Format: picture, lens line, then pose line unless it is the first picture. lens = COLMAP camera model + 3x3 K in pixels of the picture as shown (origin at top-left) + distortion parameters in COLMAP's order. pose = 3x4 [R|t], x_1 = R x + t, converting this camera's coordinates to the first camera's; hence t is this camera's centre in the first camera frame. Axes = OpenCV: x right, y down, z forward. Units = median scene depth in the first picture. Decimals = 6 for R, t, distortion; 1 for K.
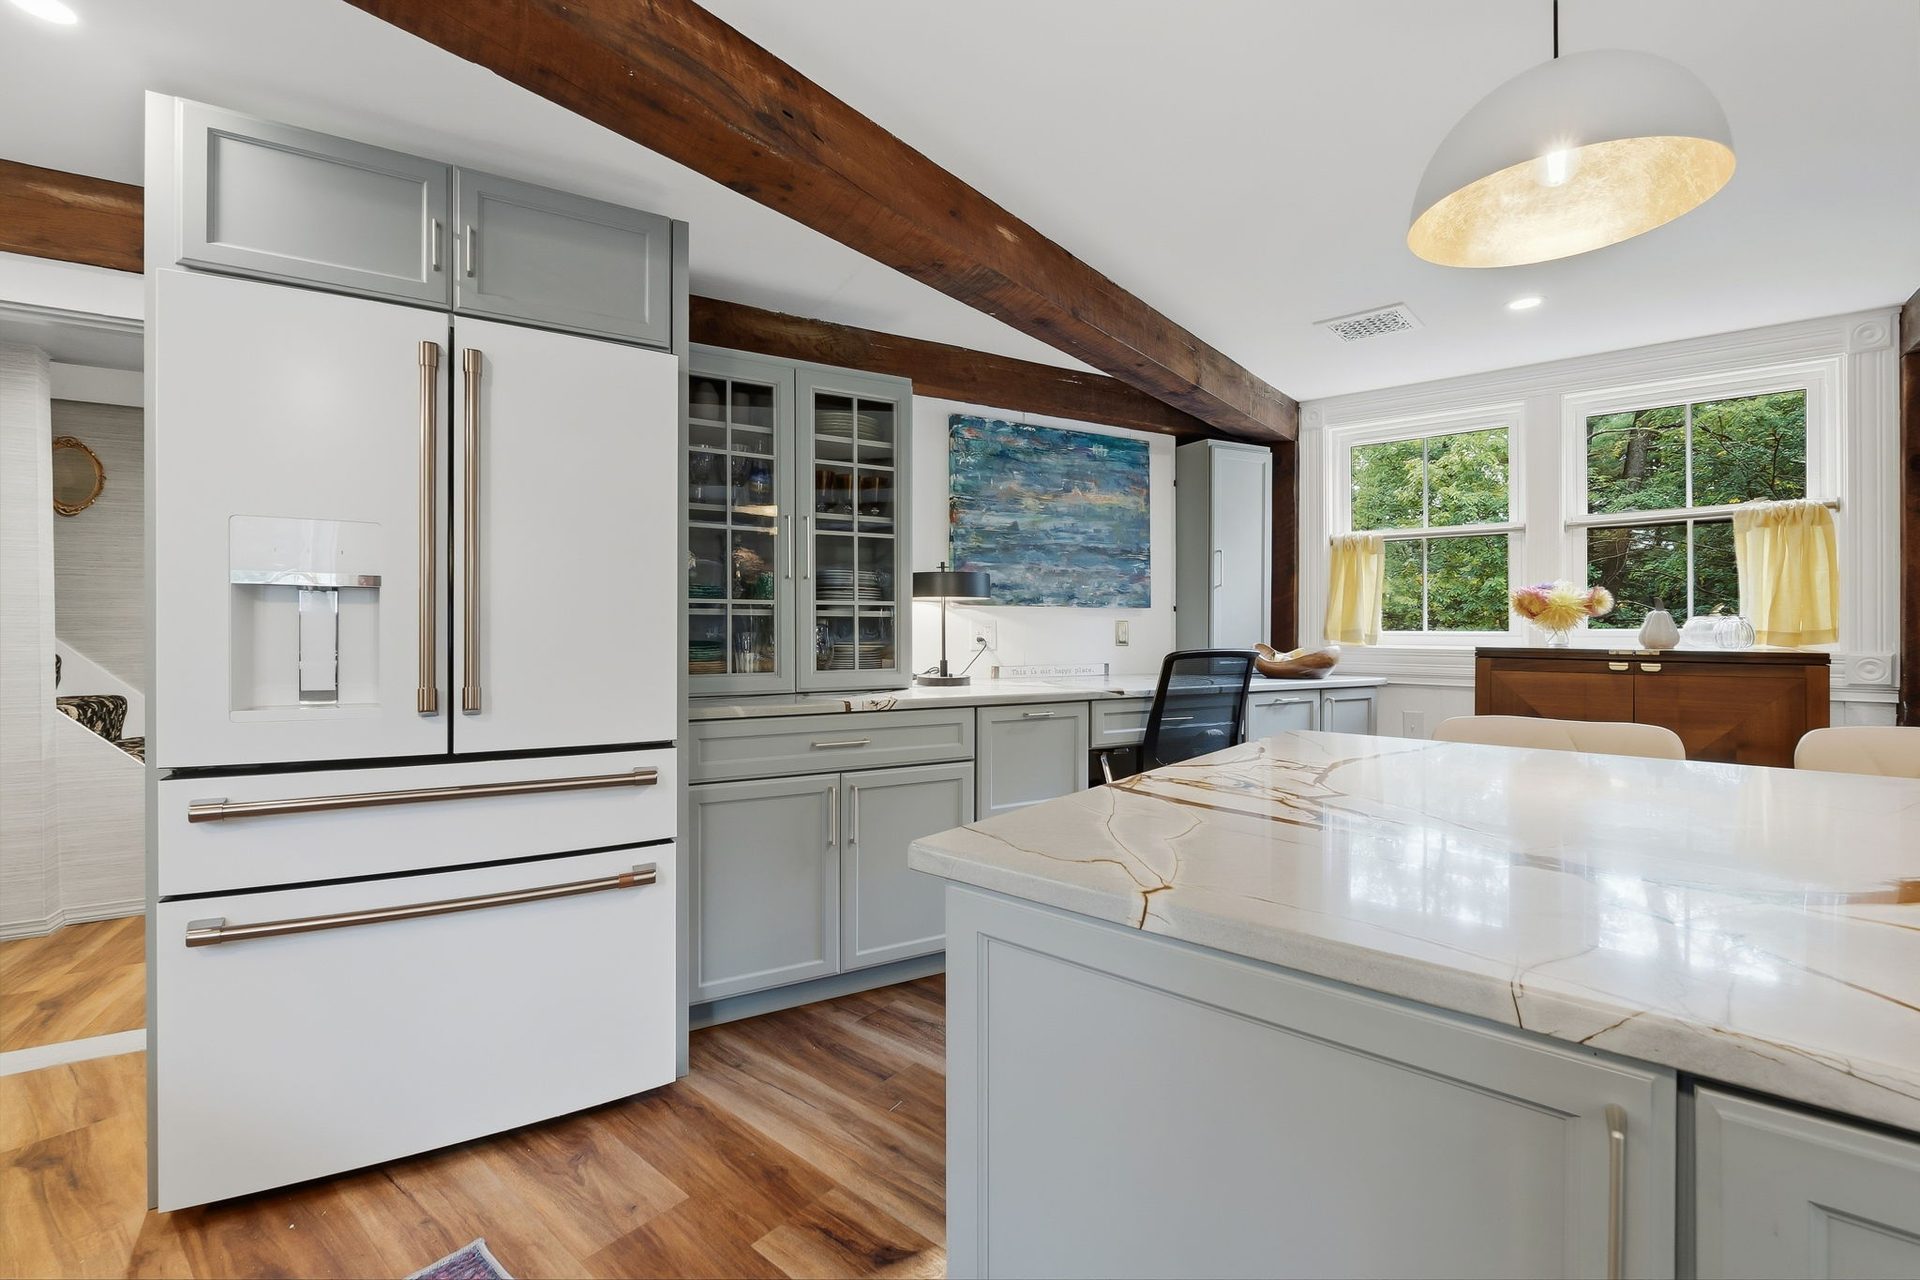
lens RADIAL K [[827.6, 0, 970.6], [0, 827.6, 634.7], [0, 0, 1]] dist [-0.001599, -0.000062]
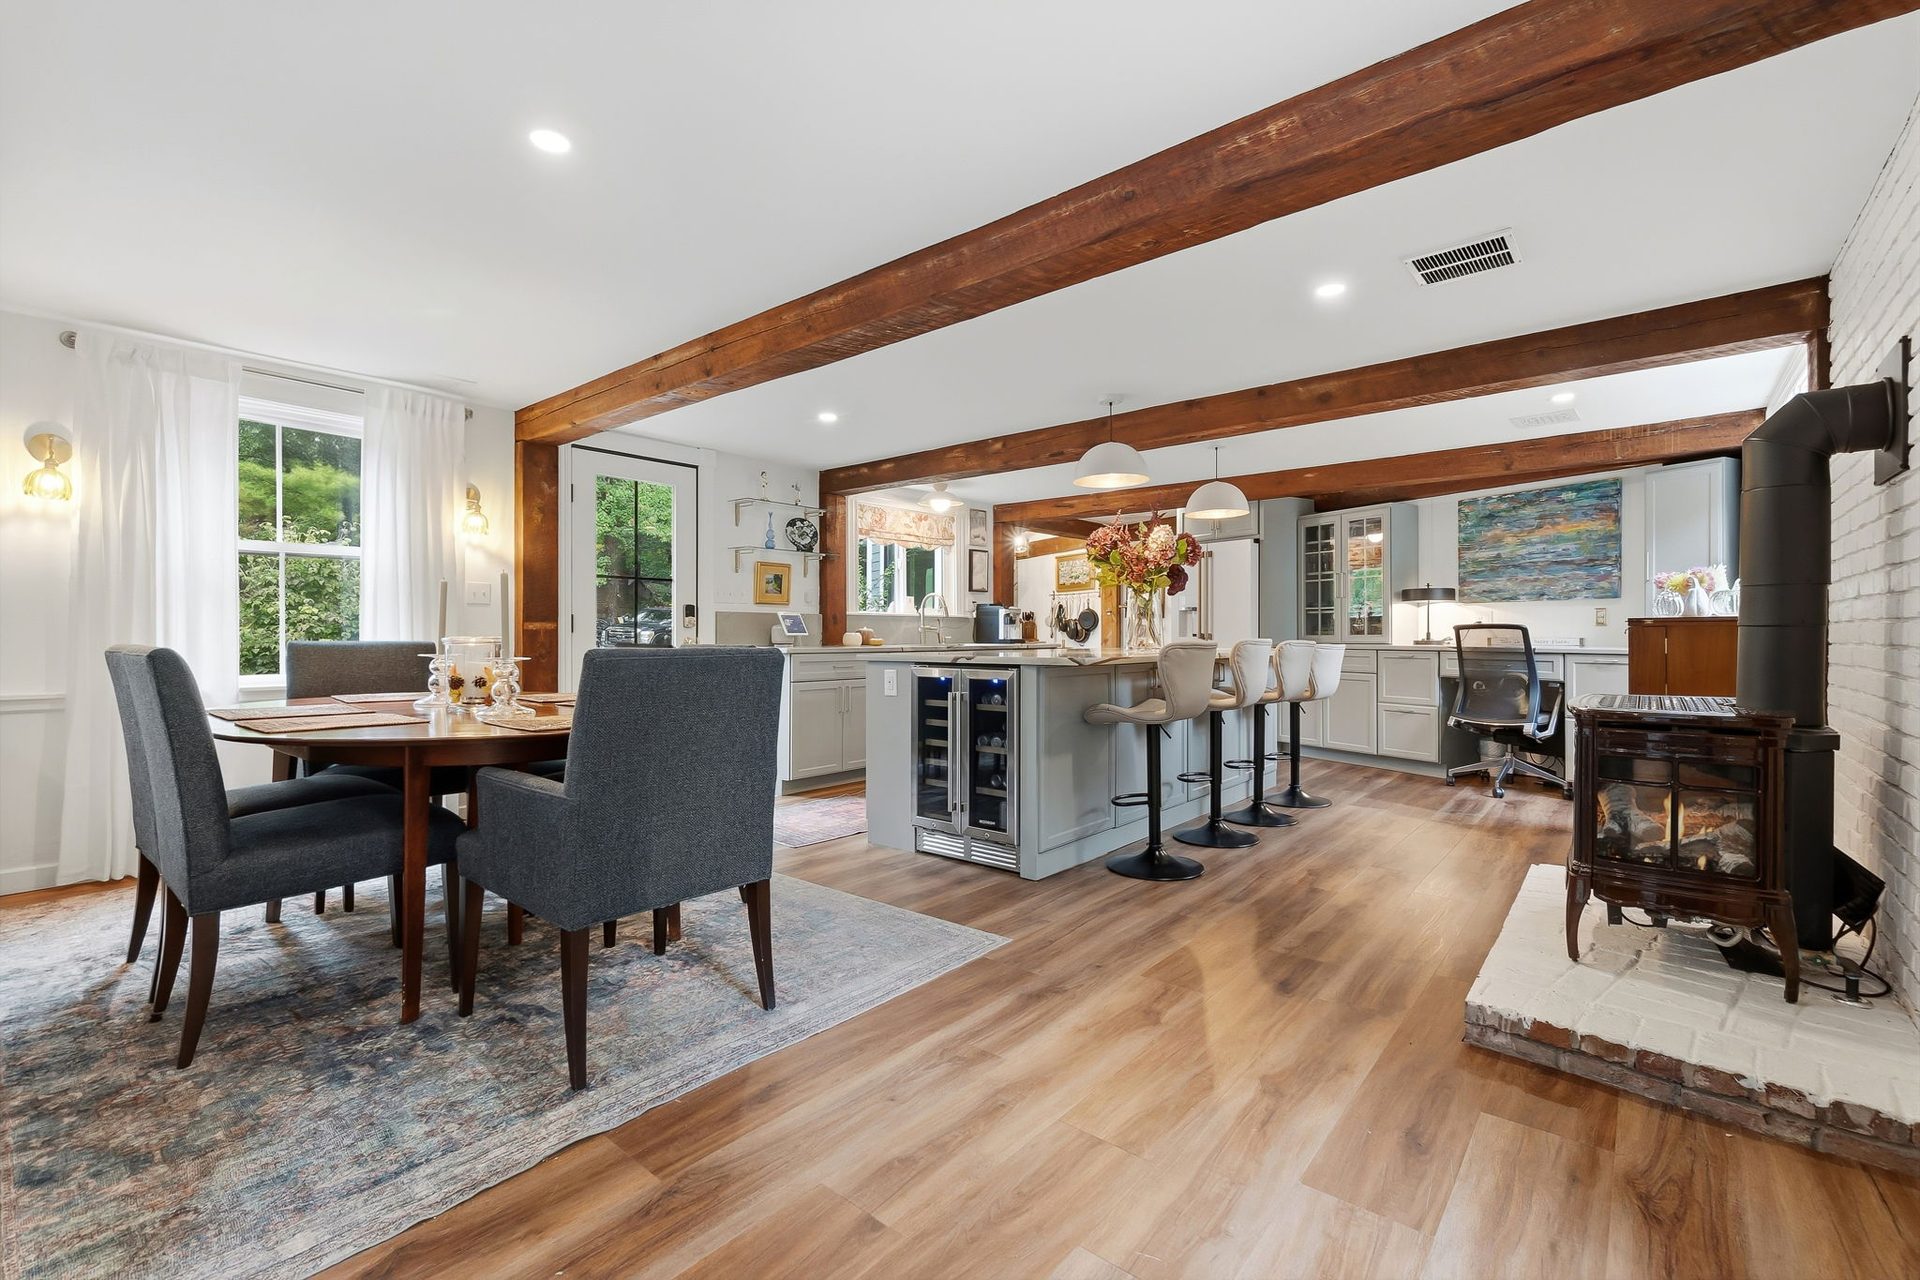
lens RADIAL K [[827.6, 0, 970.6], [0, 827.6, 634.7], [0, 0, 1]] dist [-0.001599, -0.000062]
pose [[-0.004284, -0.003611, -0.999984, 1.820942], [-0.010089, 0.999943, -0.003567, 0.050409], [0.999940, 0.010073, -0.004321, -0.081849]]
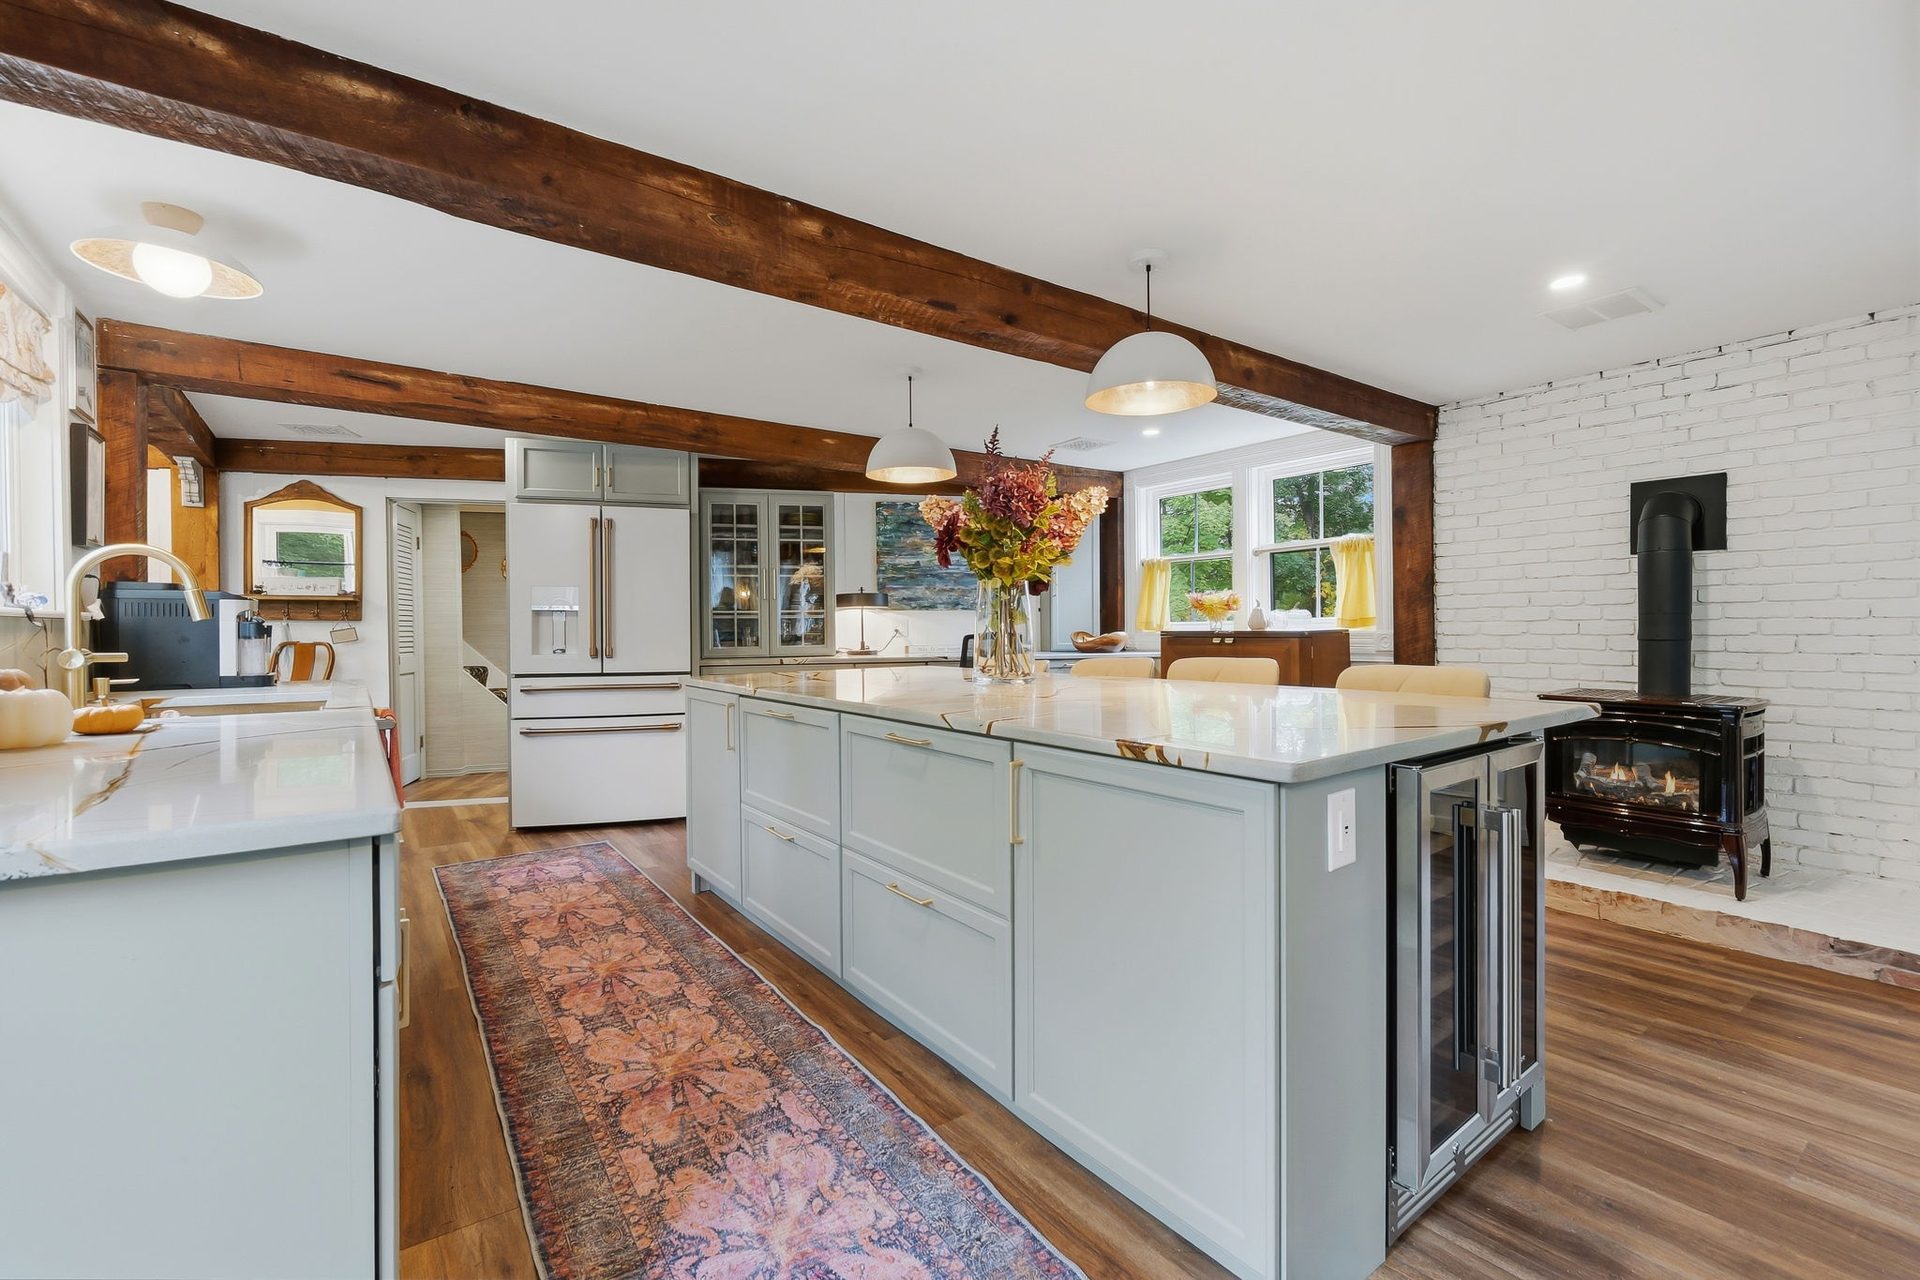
lens RADIAL K [[818.2, 0, 955.9], [0, 818.2, 630.6], [0, 0, 1]] dist [-0.006173, -0.000265]
pose [[0.967126, -0.011859, -0.254020, 0.574864], [0.010482, 0.999922, -0.006773, 0.019792], [0.254081, 0.003888, 0.967175, -0.629746]]
